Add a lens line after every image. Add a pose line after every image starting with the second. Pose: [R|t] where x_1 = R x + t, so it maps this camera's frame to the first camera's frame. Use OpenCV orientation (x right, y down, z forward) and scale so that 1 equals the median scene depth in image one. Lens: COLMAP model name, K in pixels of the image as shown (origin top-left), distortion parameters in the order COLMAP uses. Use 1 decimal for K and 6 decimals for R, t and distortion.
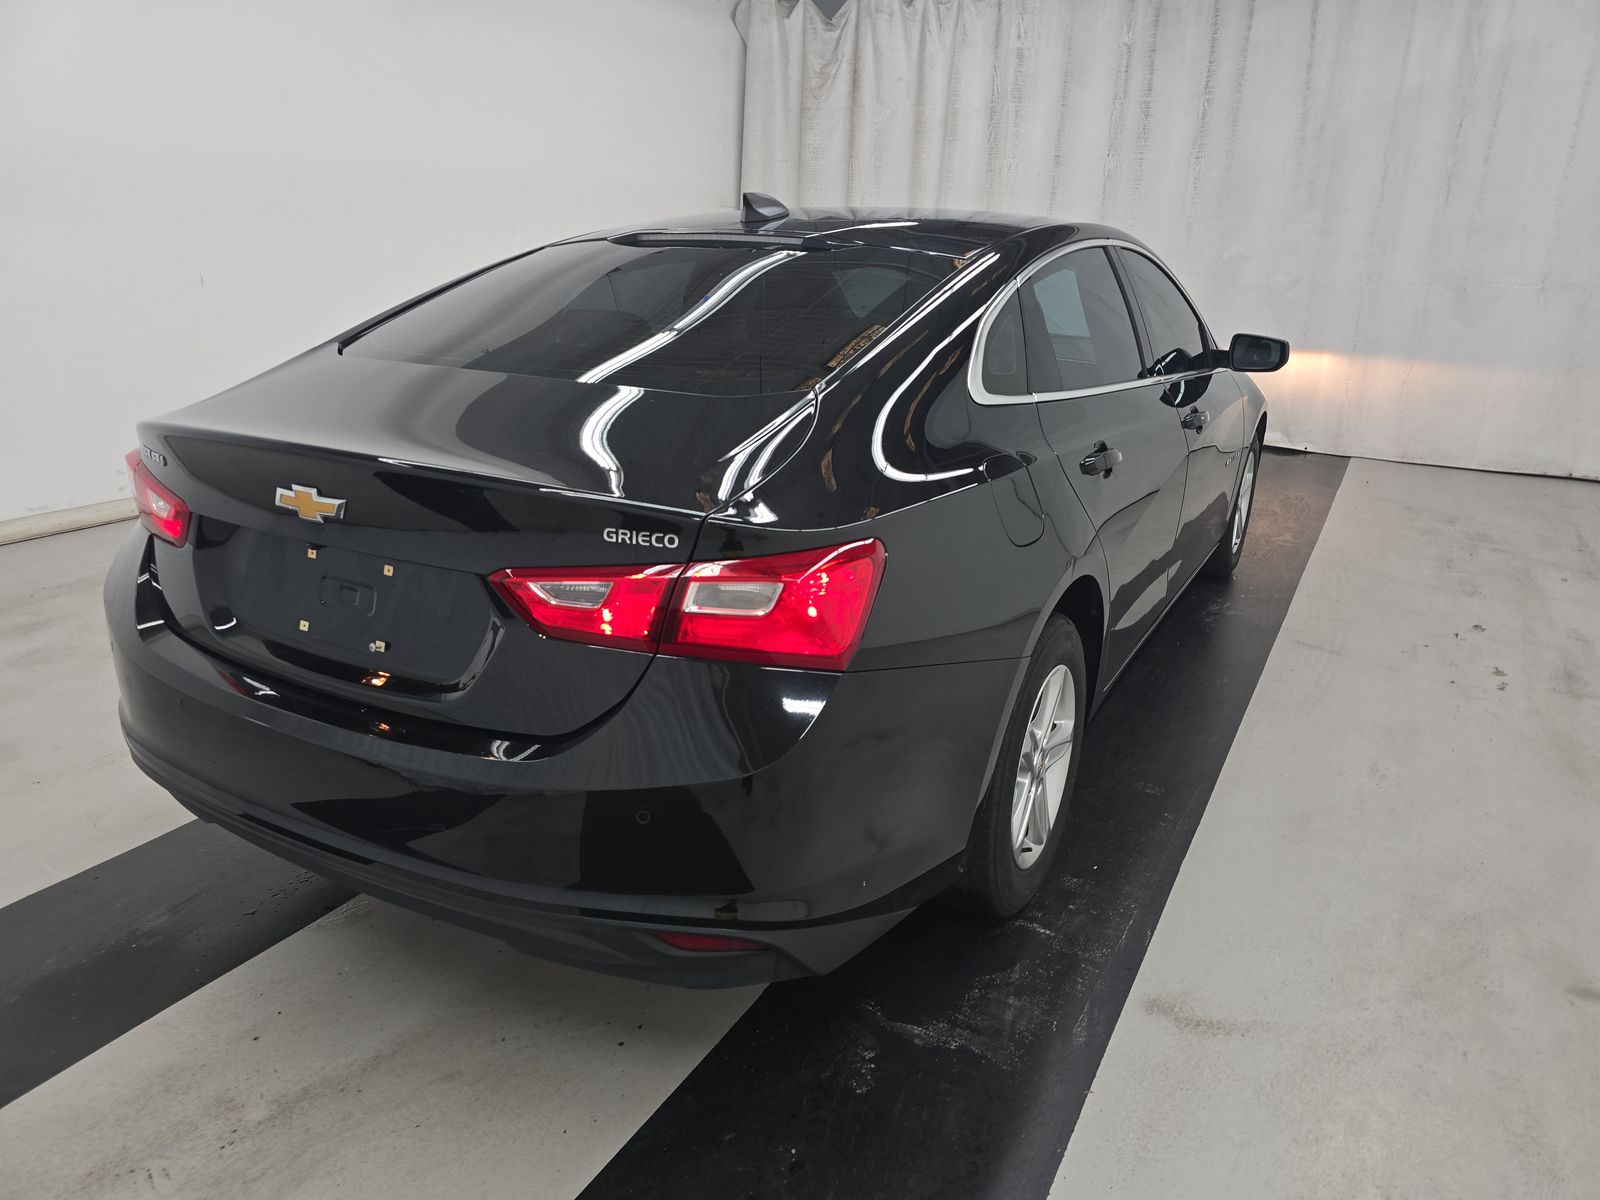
lens RADIAL K [[1053.1, 0, 801.2], [0, 1053.1, 596.8], [0, 0, 1]] dist [0.010755, -0.023739]
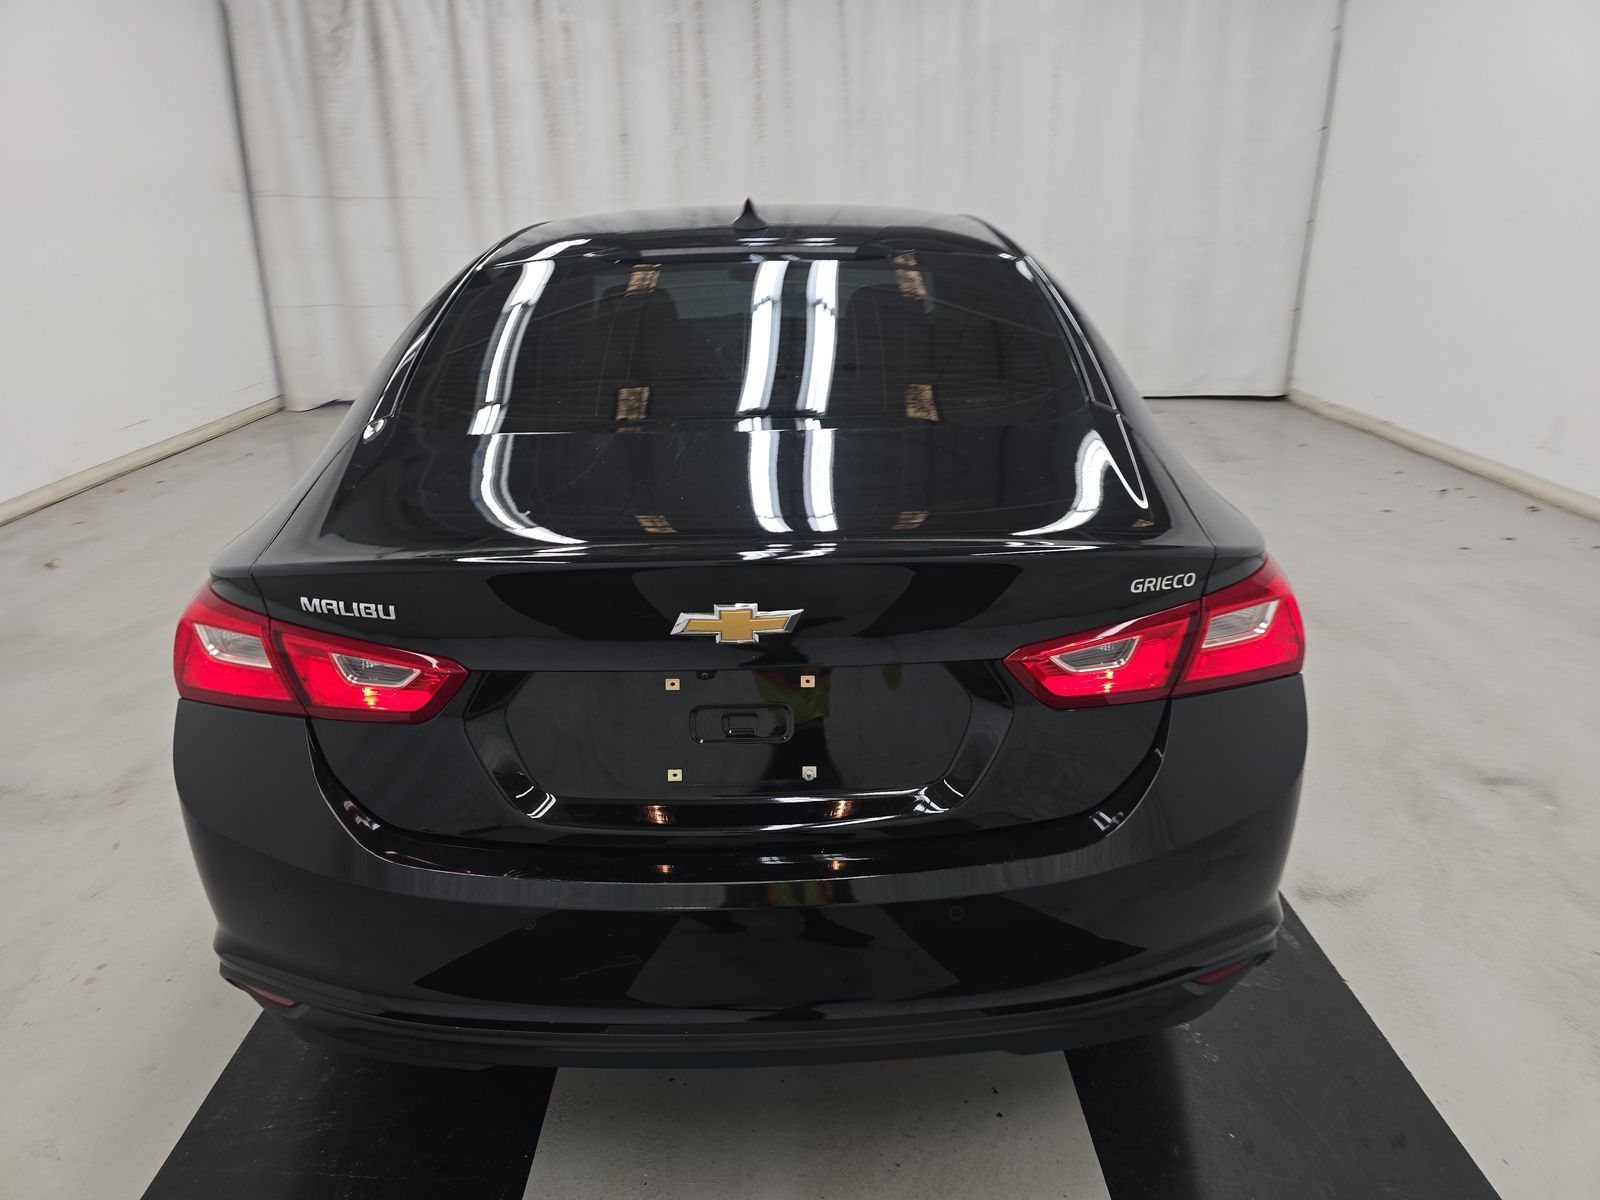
lens RADIAL K [[1053.1, 0, 803.0], [0, 1053.1, 599.1], [0, 0, 1]] dist [0.010755, -0.023739]
pose [[0.857583, -0.203476, 0.472386, -0.207340], [0.189733, 0.978799, 0.077164, -0.041233], [-0.478072, 0.023453, 0.878007, 0.068533]]
